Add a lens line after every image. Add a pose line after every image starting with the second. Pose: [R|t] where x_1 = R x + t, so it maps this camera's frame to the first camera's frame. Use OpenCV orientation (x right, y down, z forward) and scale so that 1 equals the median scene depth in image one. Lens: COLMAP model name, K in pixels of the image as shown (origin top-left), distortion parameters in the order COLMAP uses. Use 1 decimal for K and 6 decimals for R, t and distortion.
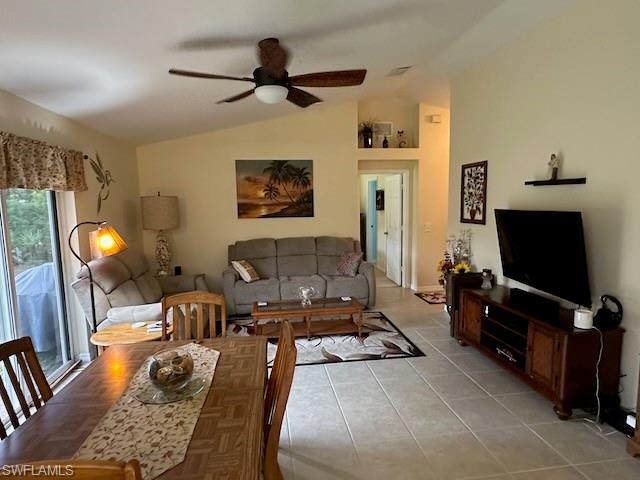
lens RADIAL K [[379.3, 0, 319.8], [0, 379.3, 244.0], [0, 0, 1]] dist [-0.005411, -0.000335]
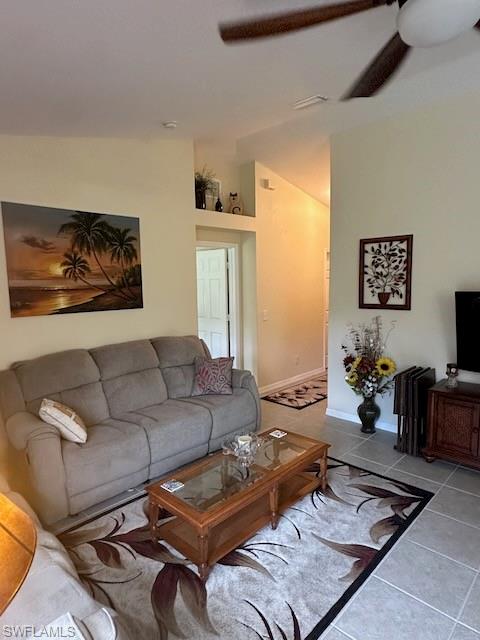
lens RADIAL K [[379.3, 0, 240.0], [0, 379.3, 320.6], [0, 0, 1]] dist [-0.005411, -0.000335]
pose [[0.790725, -0.060576, 0.609167, -0.342283], [0.071573, 0.997416, 0.006279, -0.053541], [-0.607973, 0.038635, 0.793017, 0.497241]]
